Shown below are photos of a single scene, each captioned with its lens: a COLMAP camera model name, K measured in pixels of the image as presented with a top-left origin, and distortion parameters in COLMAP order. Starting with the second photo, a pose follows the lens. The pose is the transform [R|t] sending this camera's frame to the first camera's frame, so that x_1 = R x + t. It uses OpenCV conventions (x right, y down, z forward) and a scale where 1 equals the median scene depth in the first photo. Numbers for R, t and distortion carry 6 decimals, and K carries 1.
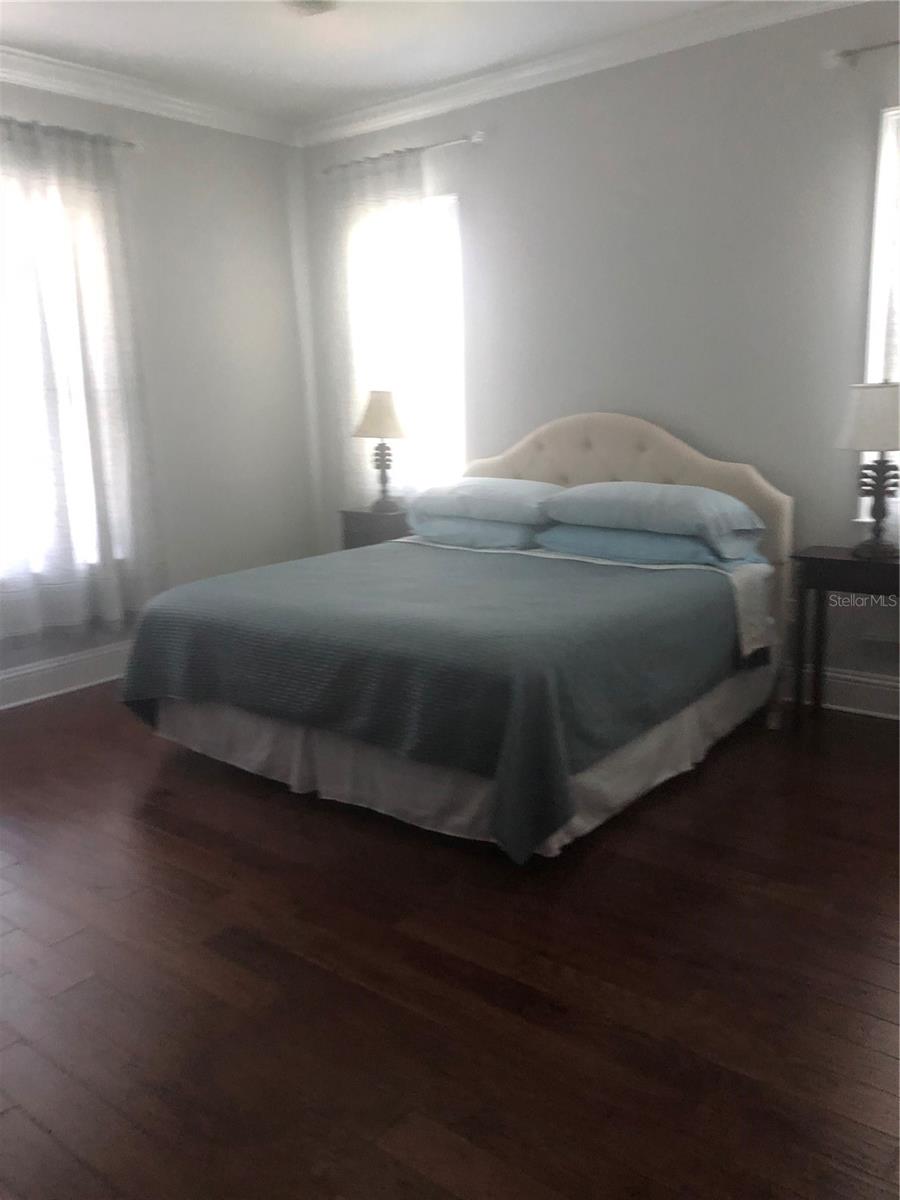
lens RADIAL K [[1019.5, 0, 450.0], [0, 1019.5, 600.0], [0, 0, 1]] dist [0.182133, -0.001221]
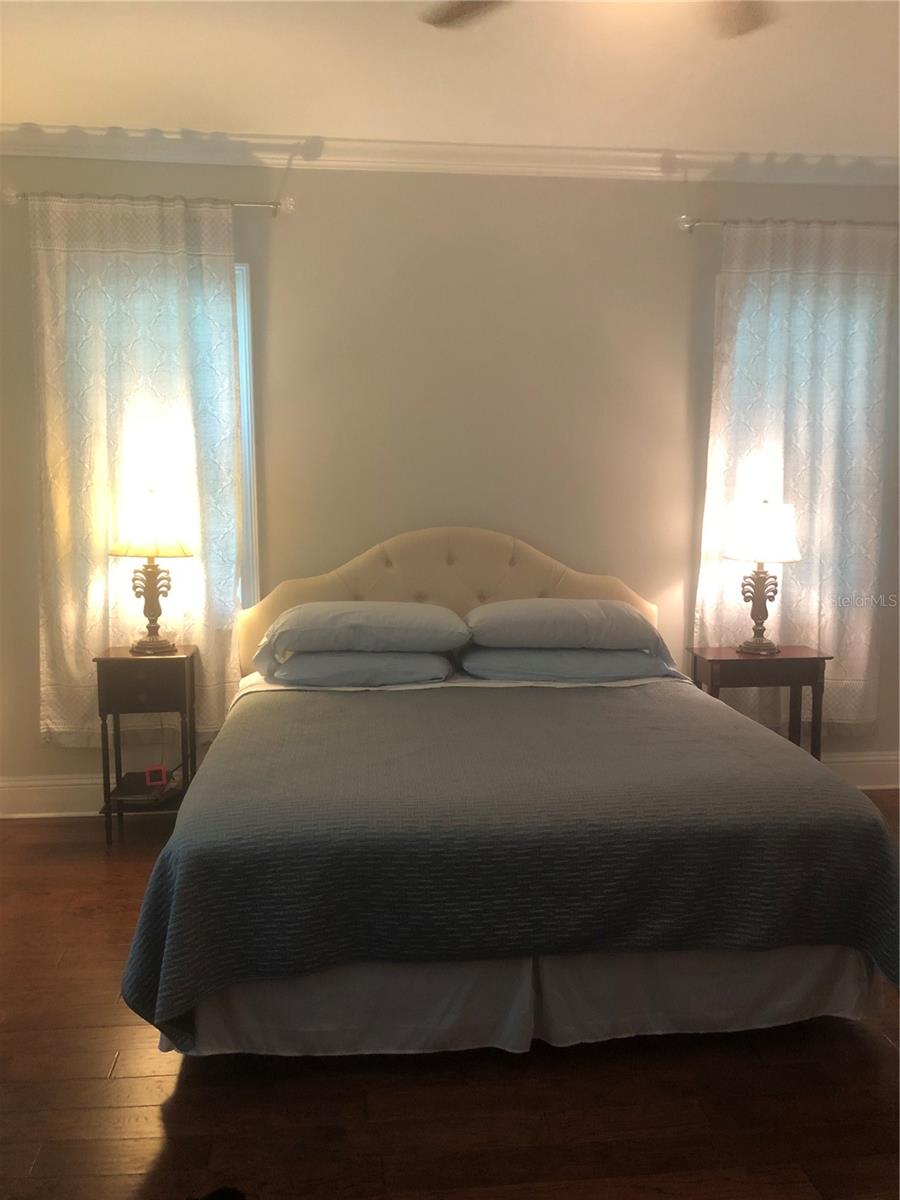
lens RADIAL K [[989.2, 0, 450.0], [0, 989.2, 600.0], [0, 0, 1]] dist [0.028797, -0.004327]
pose [[0.701946, -0.059919, 0.709706, -0.526164], [0.126157, 0.991159, -0.041096, -0.084118], [-0.700969, 0.118382, 0.703299, 0.404125]]
